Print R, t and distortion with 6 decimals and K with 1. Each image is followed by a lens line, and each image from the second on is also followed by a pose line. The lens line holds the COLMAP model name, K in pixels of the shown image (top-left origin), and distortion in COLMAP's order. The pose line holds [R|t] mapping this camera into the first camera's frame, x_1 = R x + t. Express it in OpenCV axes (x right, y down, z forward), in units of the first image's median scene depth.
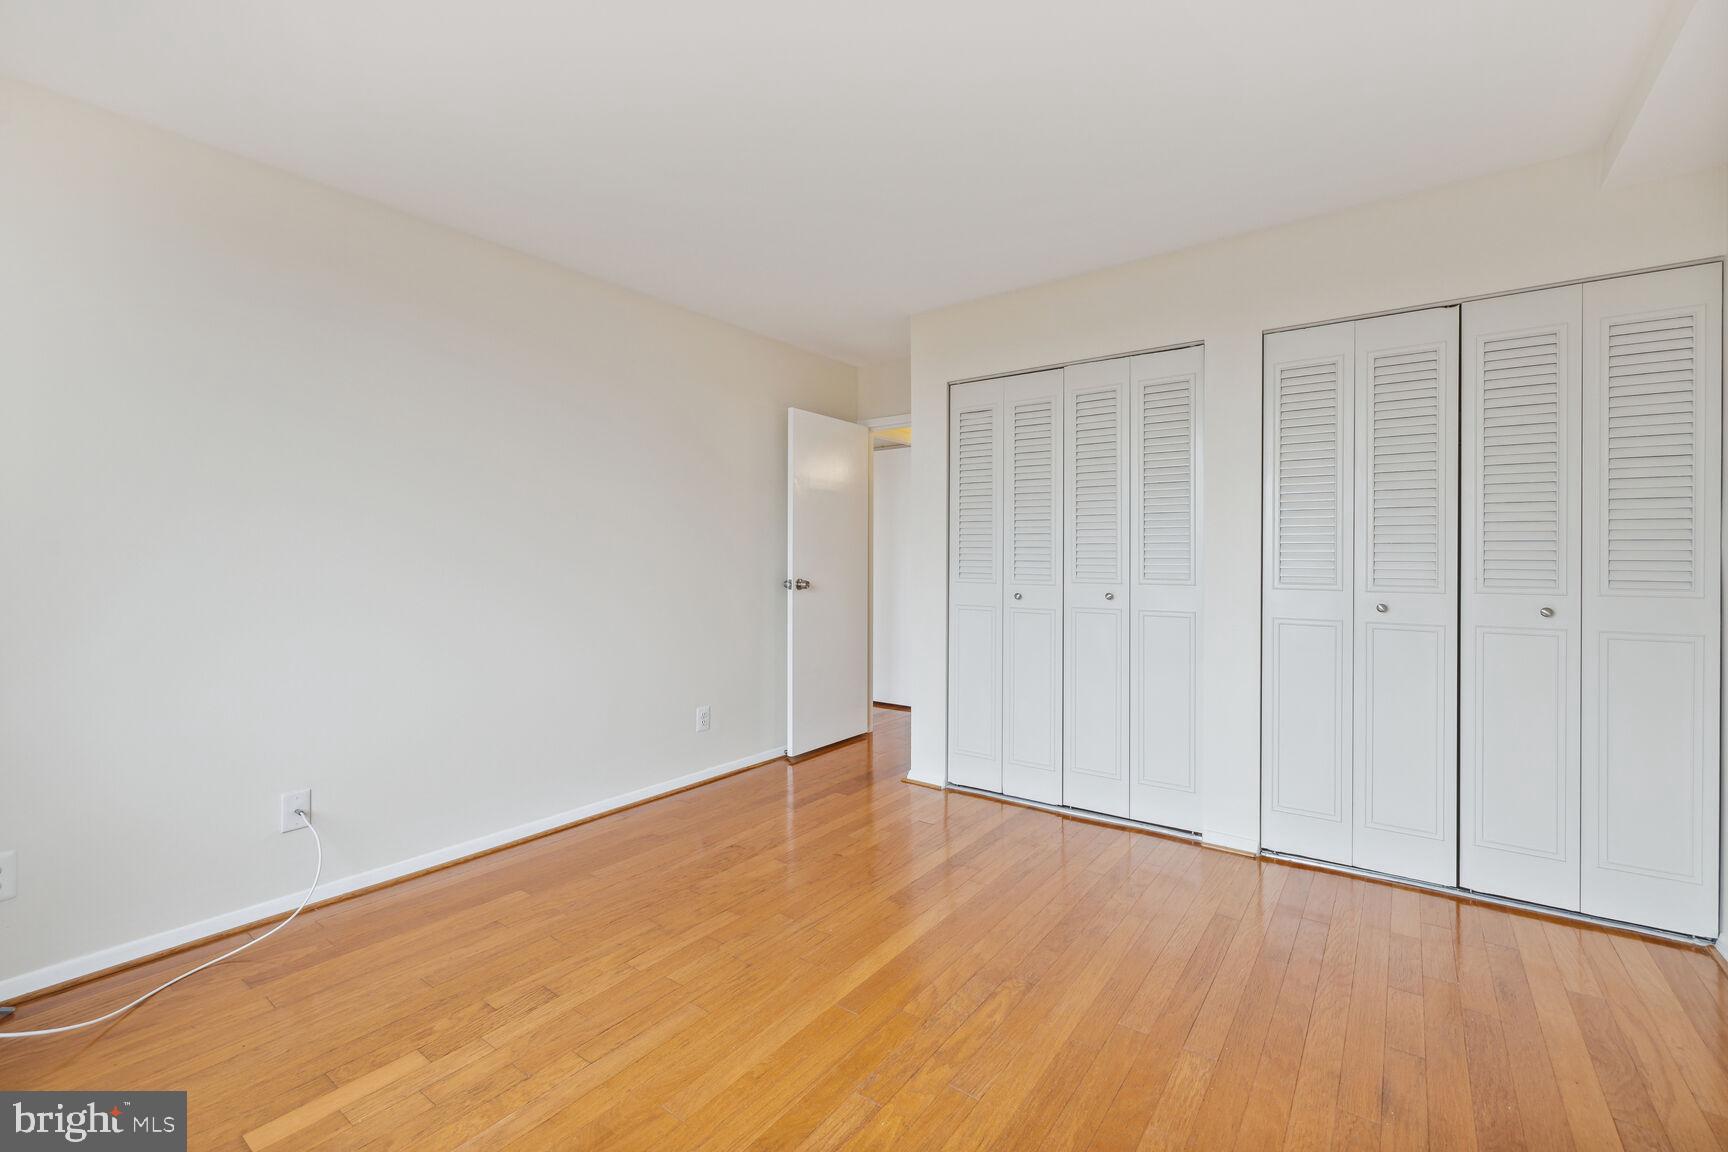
lens RADIAL K [[740.5, 0, 879.8], [0, 740.5, 564.0], [0, 0, 1]] dist [0.003350, -0.000600]
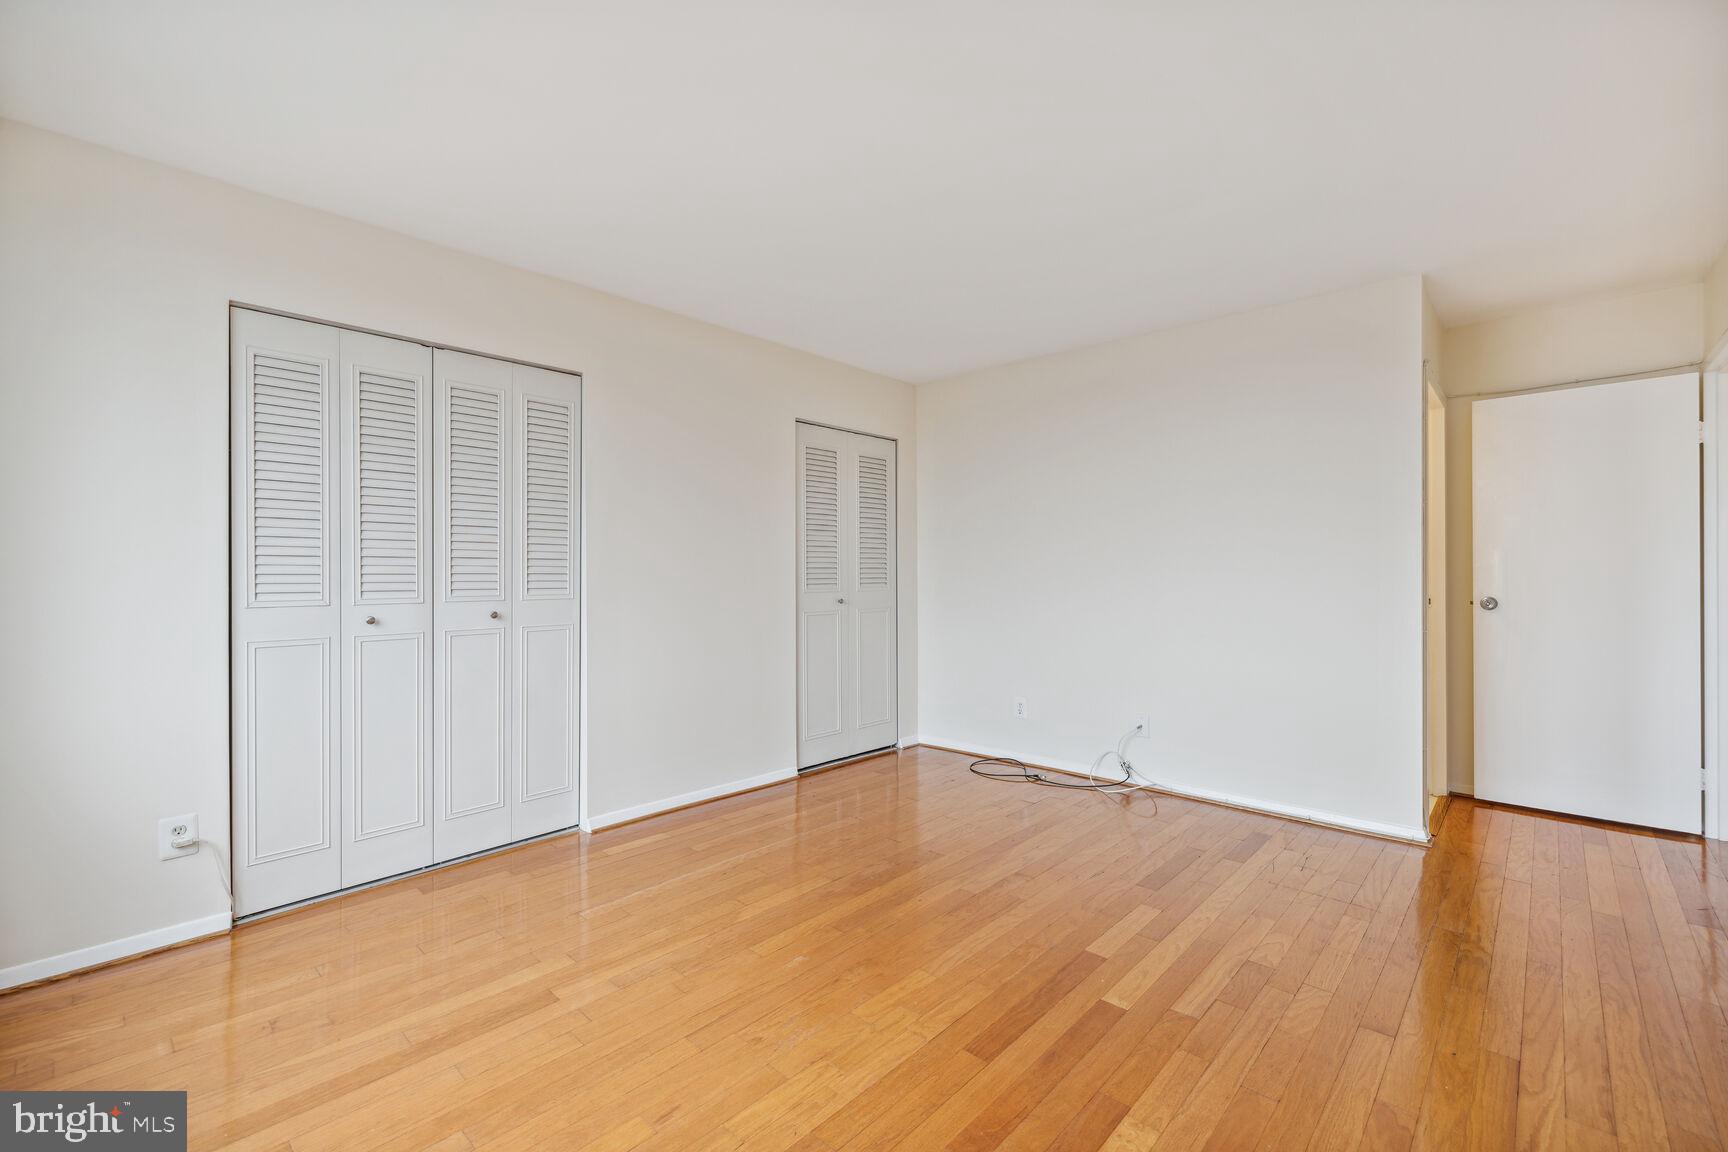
lens RADIAL K [[740.5, 0, 882.8], [0, 740.5, 576.4], [0, 0, 1]] dist [0.003350, -0.000600]
pose [[0.095020, -0.004902, 0.995463, -0.380836], [0.005164, 0.999977, 0.004431, -0.003399], [-0.995462, 0.004720, 0.095043, 0.283534]]
